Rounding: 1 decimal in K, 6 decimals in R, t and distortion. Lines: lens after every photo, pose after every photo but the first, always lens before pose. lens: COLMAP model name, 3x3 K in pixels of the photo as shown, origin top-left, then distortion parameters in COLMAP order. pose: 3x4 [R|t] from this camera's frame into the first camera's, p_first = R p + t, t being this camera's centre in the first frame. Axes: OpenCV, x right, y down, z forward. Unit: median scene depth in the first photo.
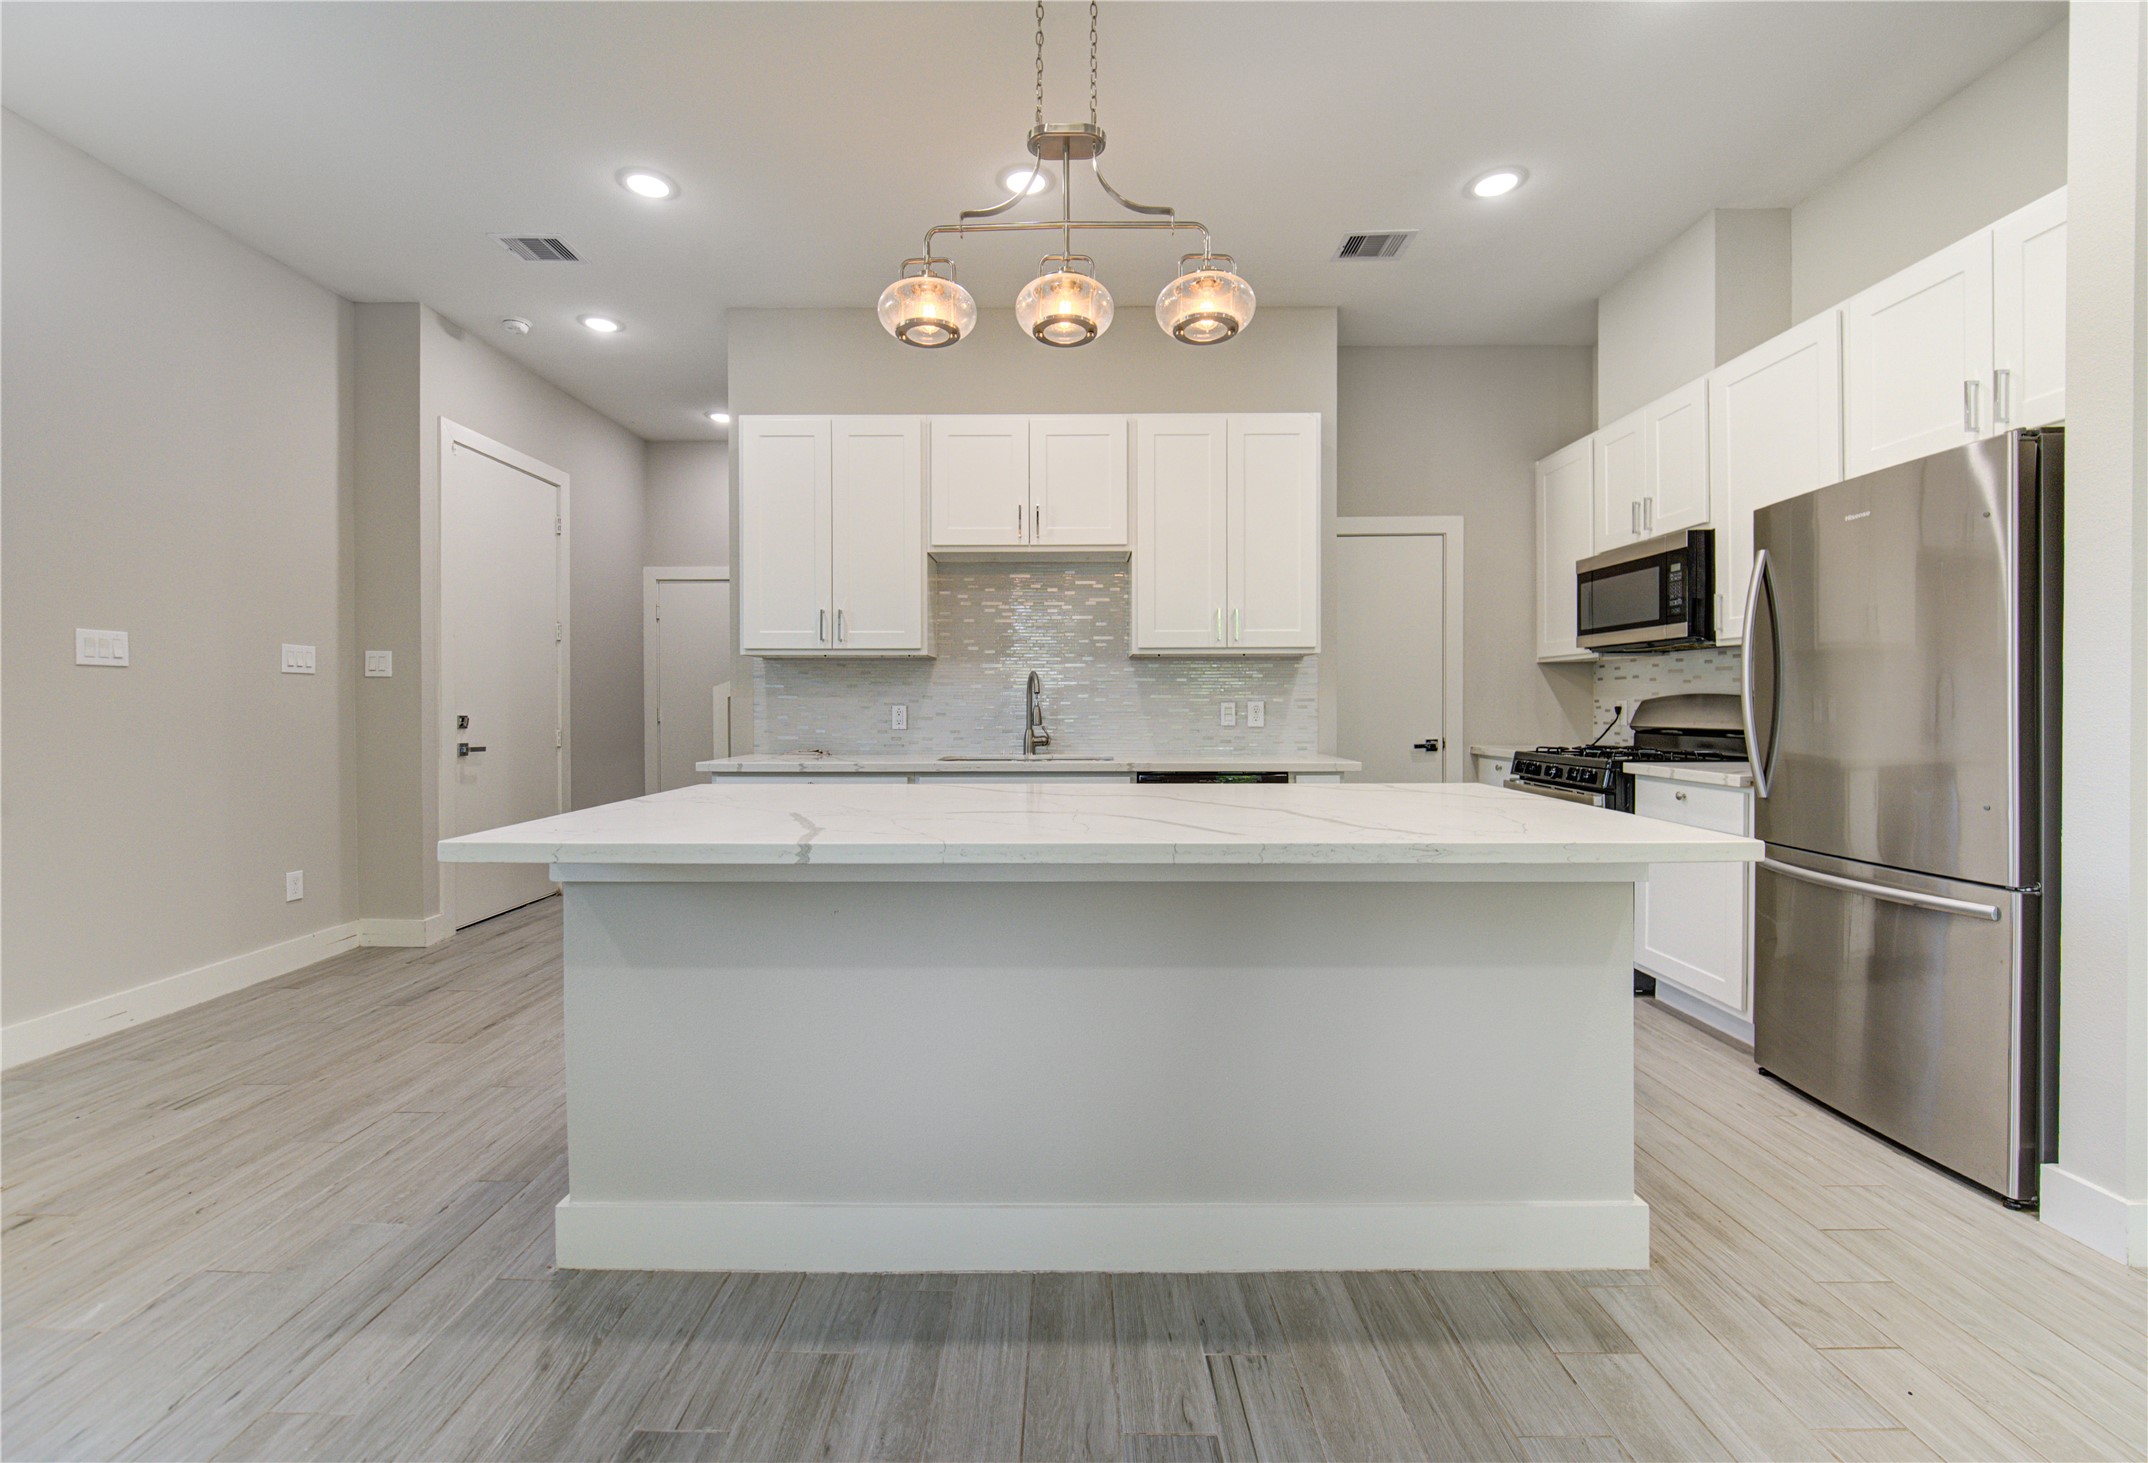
lens RADIAL K [[896.7, 0, 1066.3], [0, 896.7, 715.9], [0, 0, 1]] dist [-0.006217, -0.002113]
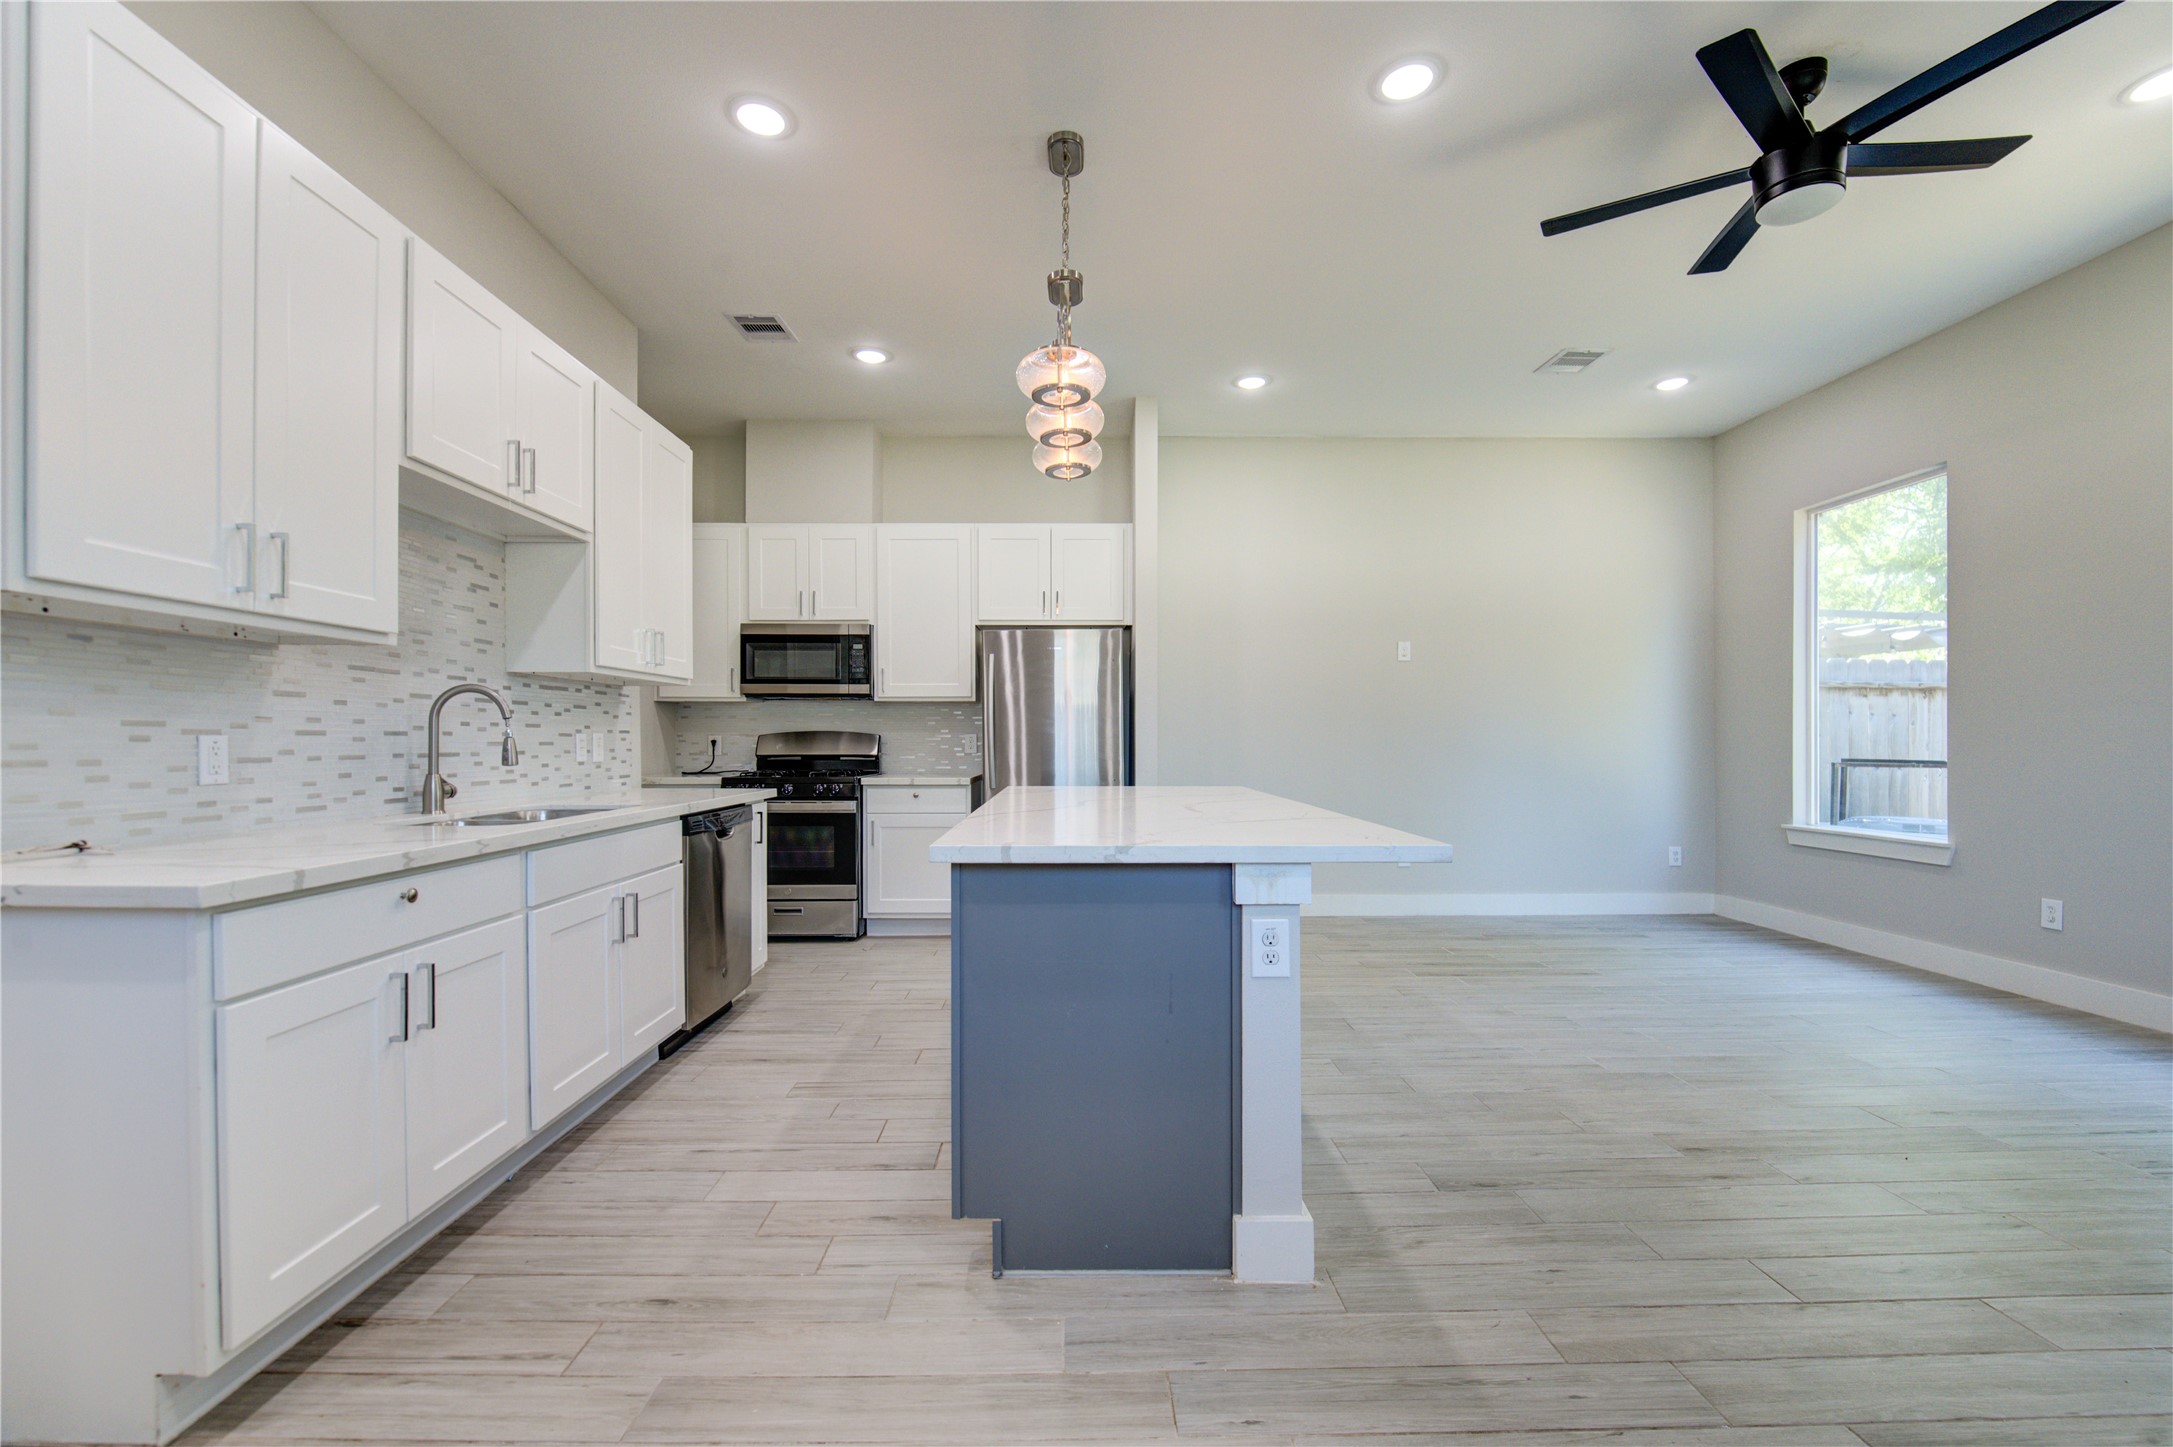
lens RADIAL K [[892.2, 0, 1066.4], [0, 892.2, 741.3], [0, 0, 1]] dist [-0.007747, -0.001823]
pose [[-0.010061, 0.000429, 0.999949, -0.721183], [0.016053, 0.999871, -0.000268, -0.000751], [-0.999821, 0.016050, -0.010067, 0.584188]]
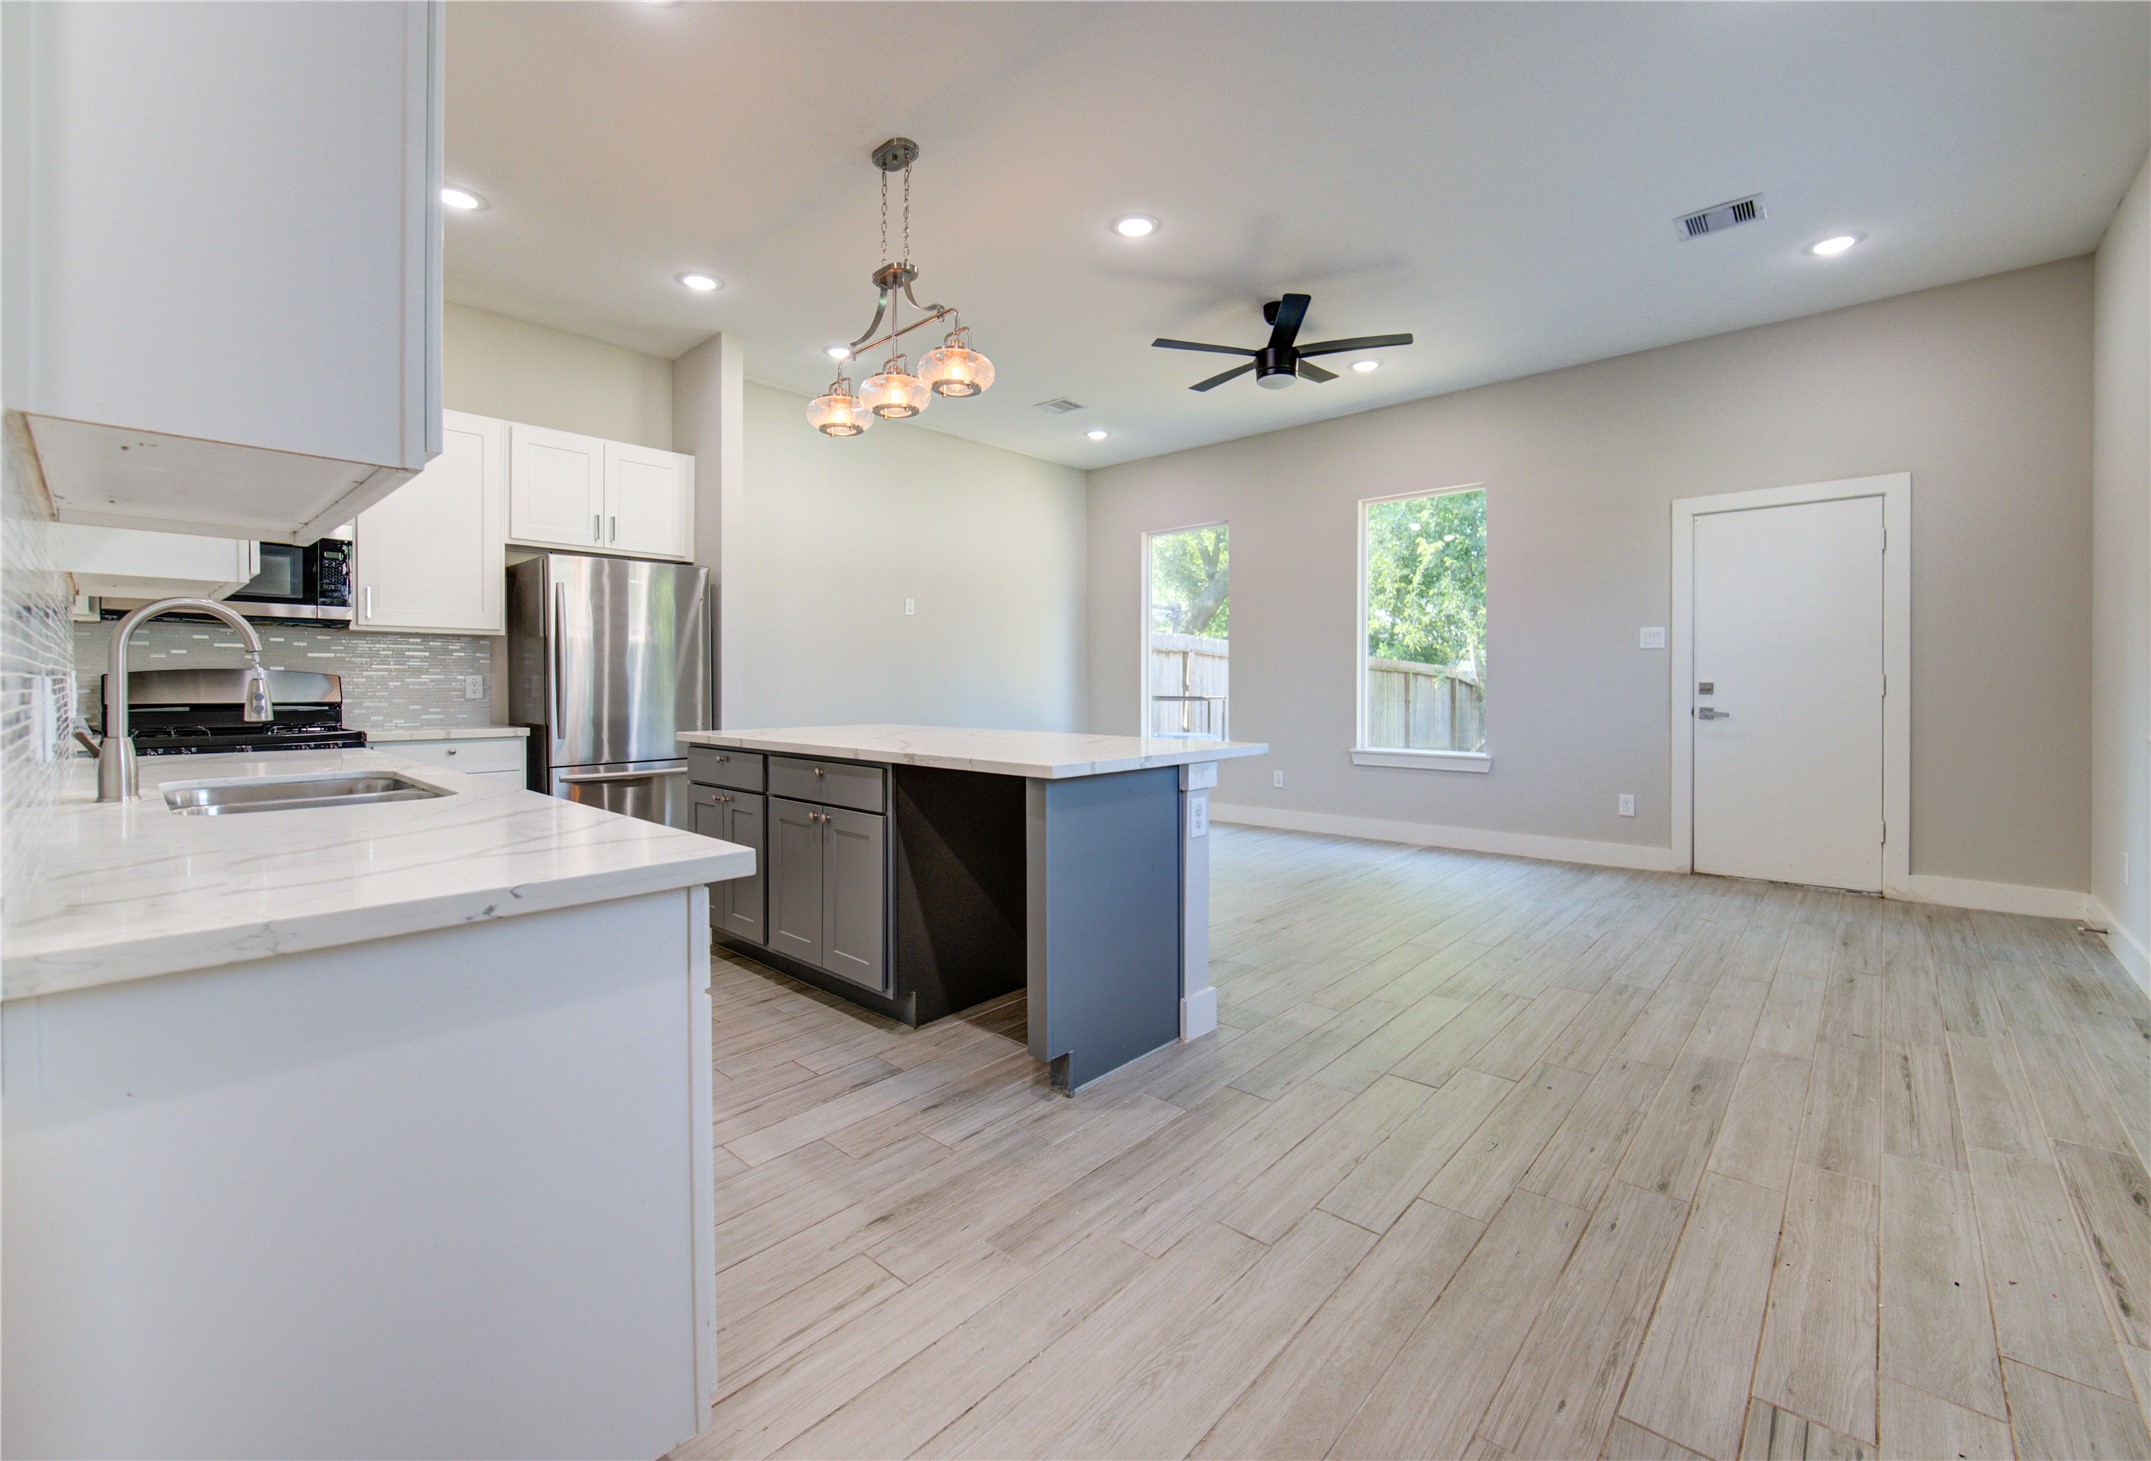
lens RADIAL K [[897.9, 0, 1093.9], [0, 897.9, 682.5], [0, 0, 1]] dist [-0.006217, -0.002113]
pose [[-0.754057, 0.001226, 0.656808, -0.667237], [0.011679, 0.999865, 0.011542, -0.009532], [-0.656705, 0.016374, -0.753970, 1.069514]]
